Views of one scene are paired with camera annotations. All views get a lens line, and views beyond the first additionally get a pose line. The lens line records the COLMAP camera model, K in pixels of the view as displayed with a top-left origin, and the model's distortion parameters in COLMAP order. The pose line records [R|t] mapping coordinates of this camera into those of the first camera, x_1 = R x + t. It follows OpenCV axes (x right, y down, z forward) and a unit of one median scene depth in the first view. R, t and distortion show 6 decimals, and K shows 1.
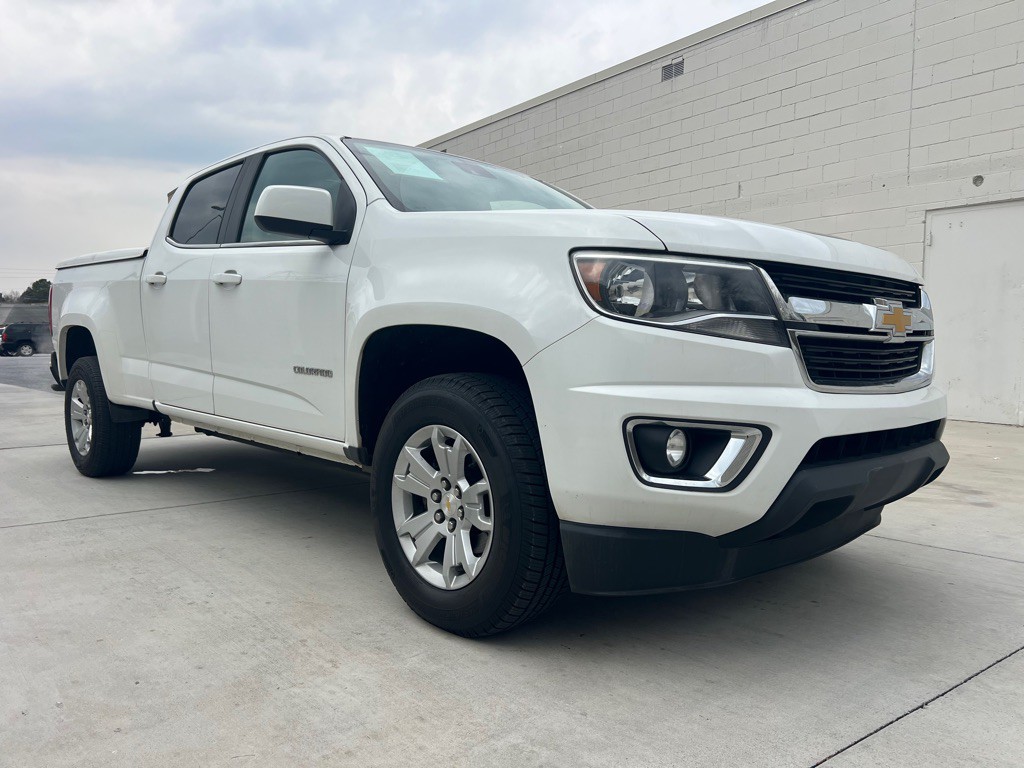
lens RADIAL K [[767.2, 0, 518.0], [0, 767.2, 384.0], [0, 0, 1]] dist [0.050190, -0.054522]
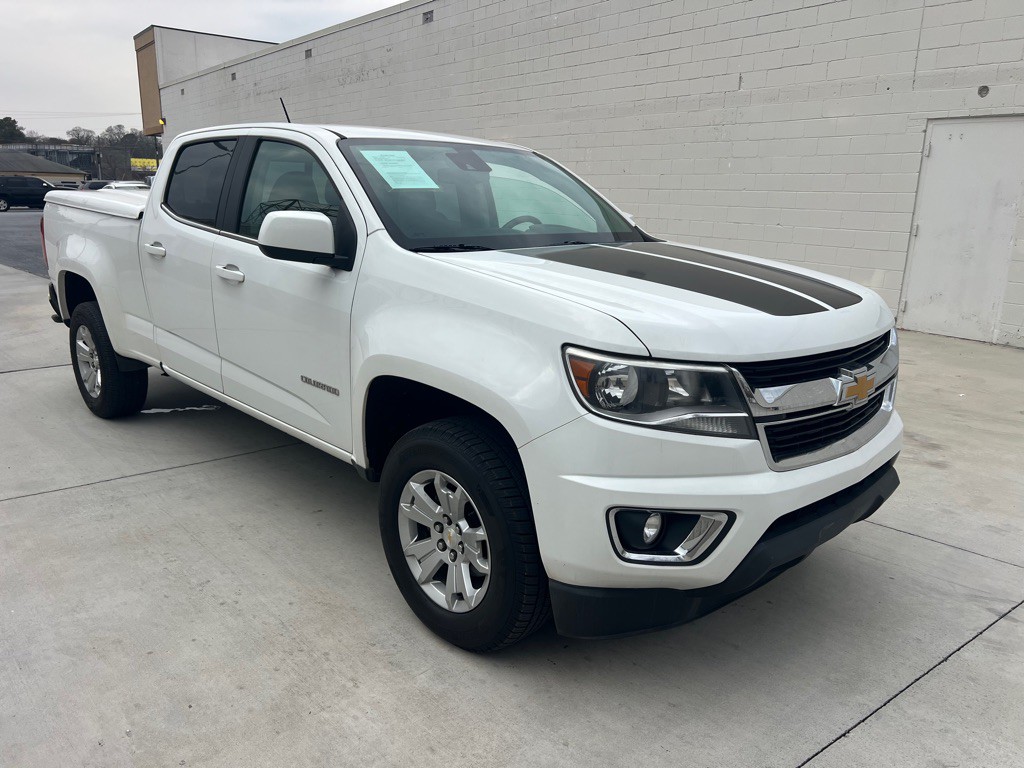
lens RADIAL K [[767.2, 0, 515.0], [0, 767.2, 384.4], [0, 0, 1]] dist [0.050190, -0.054522]
pose [[0.999892, 0.007958, 0.012342, -0.010298], [-0.010165, 0.981620, 0.190573, -0.264092], [-0.010598, -0.190678, 0.981595, -0.060629]]
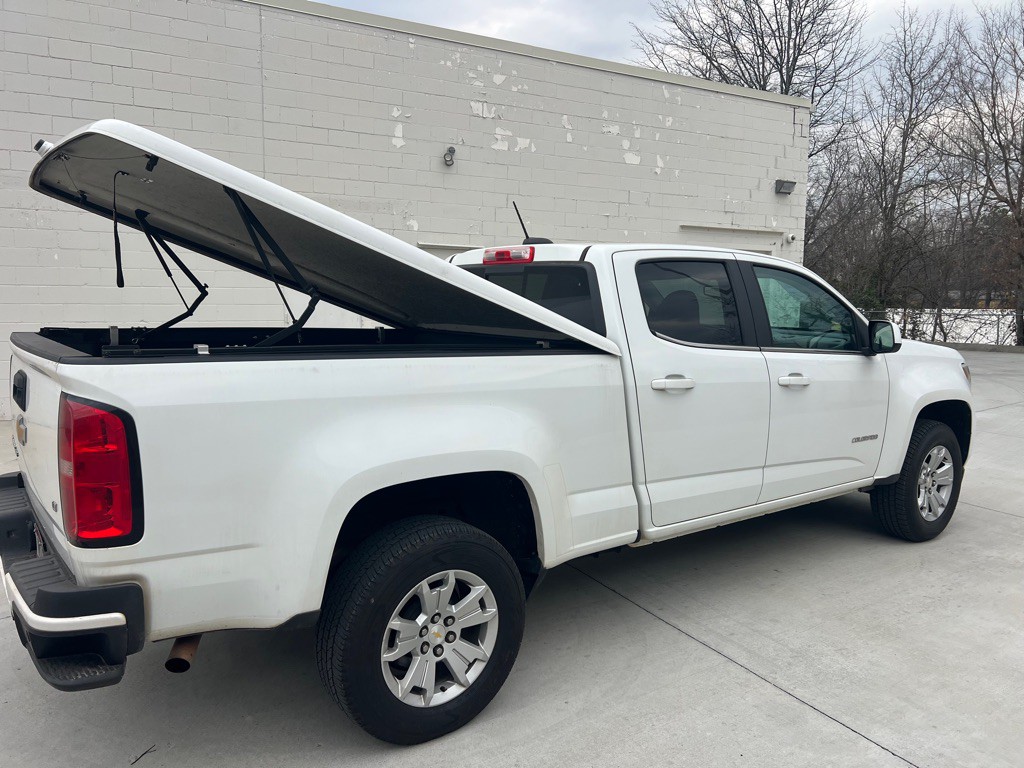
lens RADIAL K [[767.2, 0, 507.2], [0, 767.2, 378.0], [0, 0, 1]] dist [0.050190, -0.054522]
pose [[0.118959, -0.122025, 0.985372, -2.181665], [0.047194, 0.991993, 0.117147, -0.412201], [-0.991777, 0.032568, 0.123765, 1.780374]]
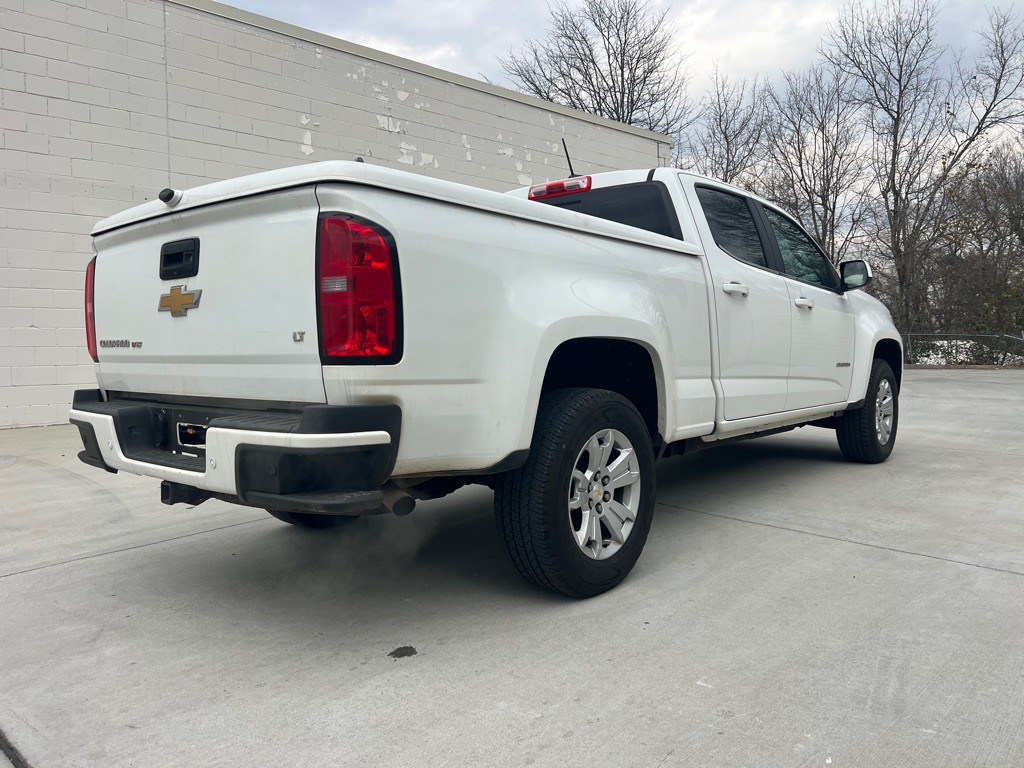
lens RADIAL K [[767.2, 0, 519.9], [0, 767.2, 375.1], [0, 0, 1]] dist [0.050190, -0.054522]
pose [[-0.112707, -0.051129, 0.992312, -2.282109], [0.065852, 0.996095, 0.058803, -0.171468], [-0.991444, 0.071973, -0.108900, 2.270502]]
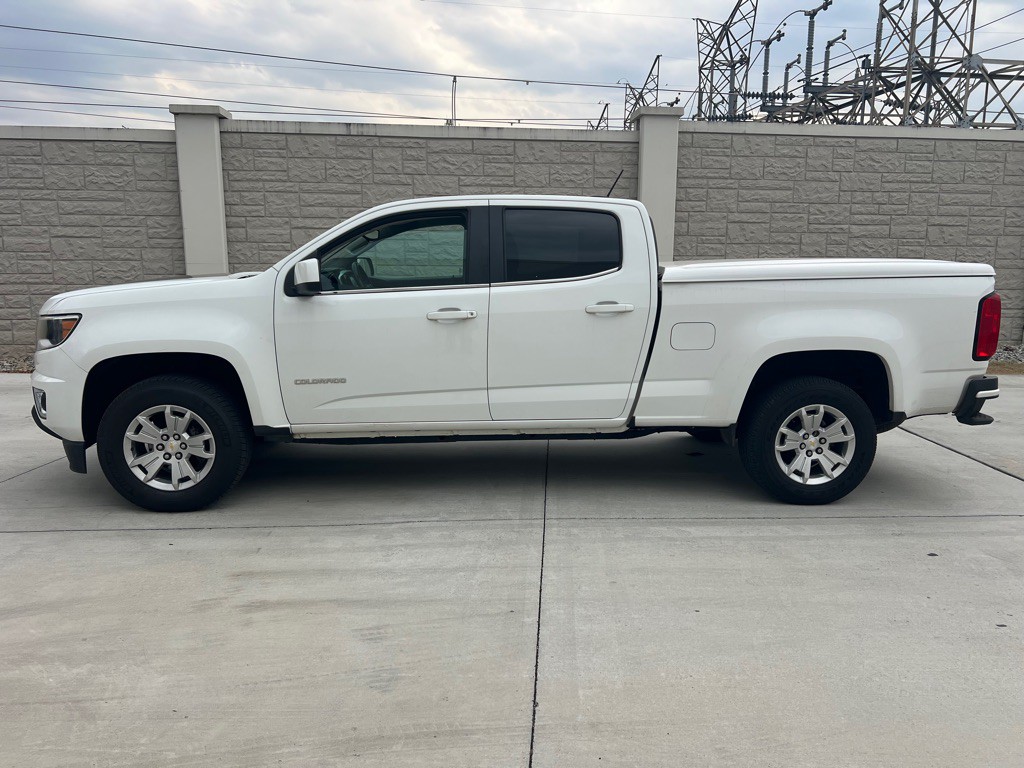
lens RADIAL K [[767.2, 0, 522.4], [0, 767.2, 380.0], [0, 0, 1]] dist [0.050190, -0.054522]
pose [[-0.629256, 0.105822, -0.769960, 1.281459], [-0.062397, 0.980611, 0.185768, -0.397593], [0.774689, 0.164939, -0.610452, 3.115033]]
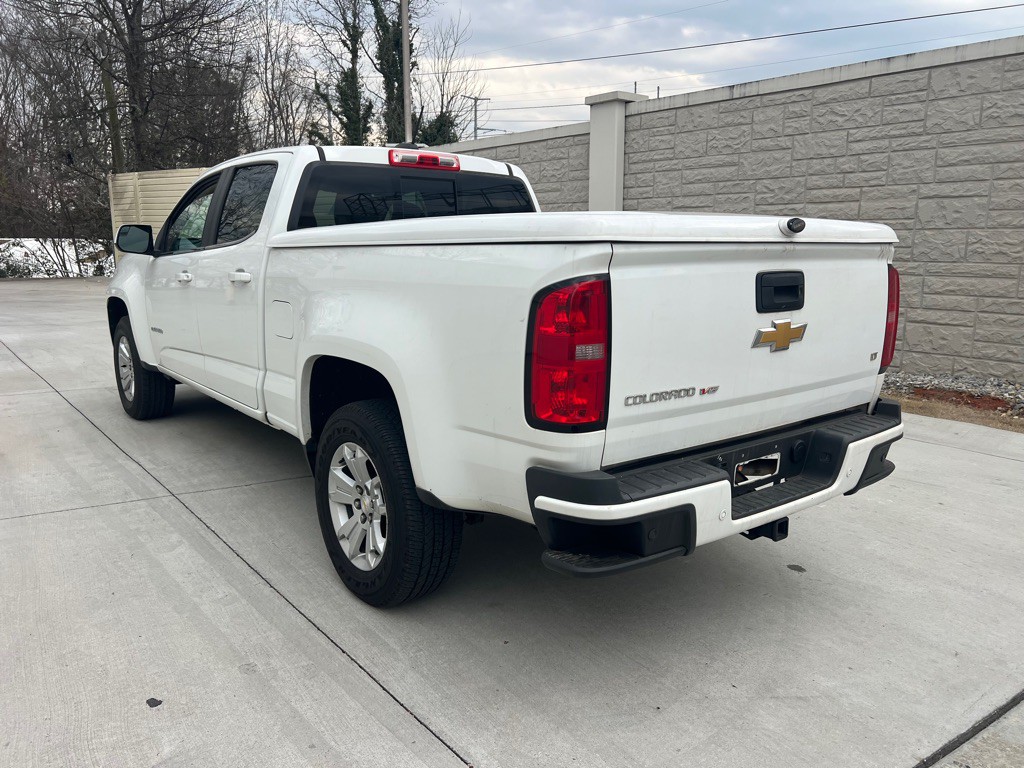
lens RADIAL K [[767.2, 0, 517.2], [0, 767.2, 384.7], [0, 0, 1]] dist [0.050190, -0.054522]
pose [[-0.995409, -0.038815, 0.087493, -0.928454], [-0.016547, 0.970107, 0.242114, -0.416380], [-0.094275, 0.239555, -0.966295, 3.632363]]
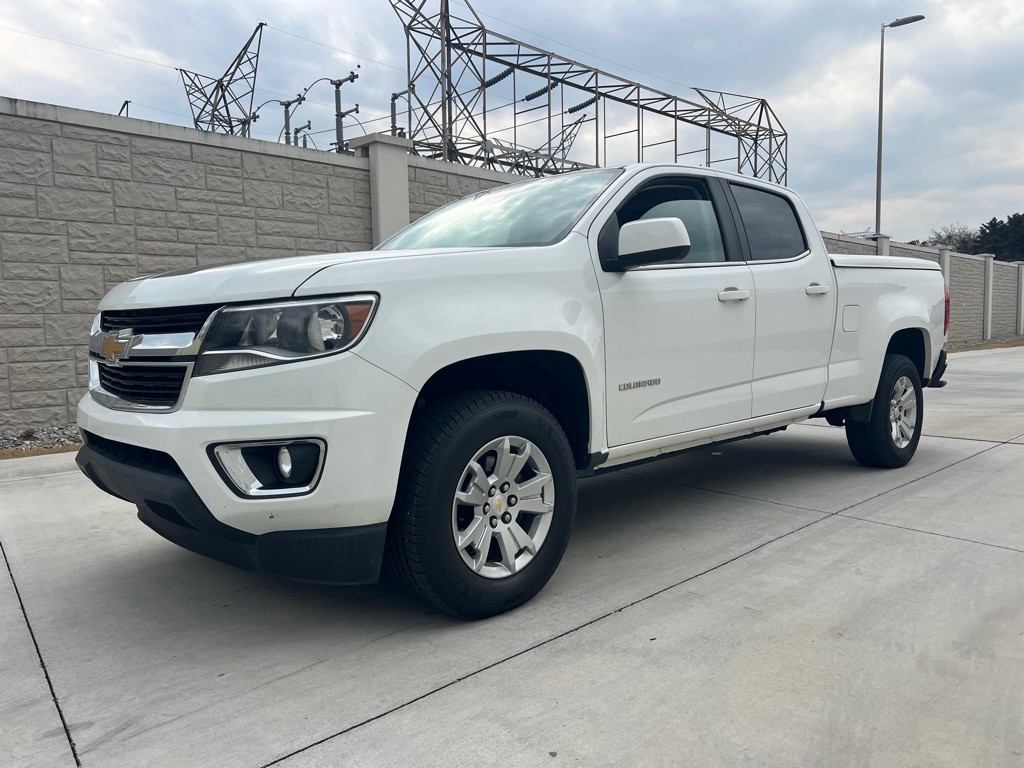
lens RADIAL K [[767.2, 0, 522.0], [0, 767.2, 371.9], [0, 0, 1]] dist [0.050190, -0.054522]
pose [[0.014423, 0.053784, -0.998448, 1.524943], [-0.042287, 0.997692, 0.053133, -0.121839], [0.999001, 0.041456, 0.016664, 1.459810]]
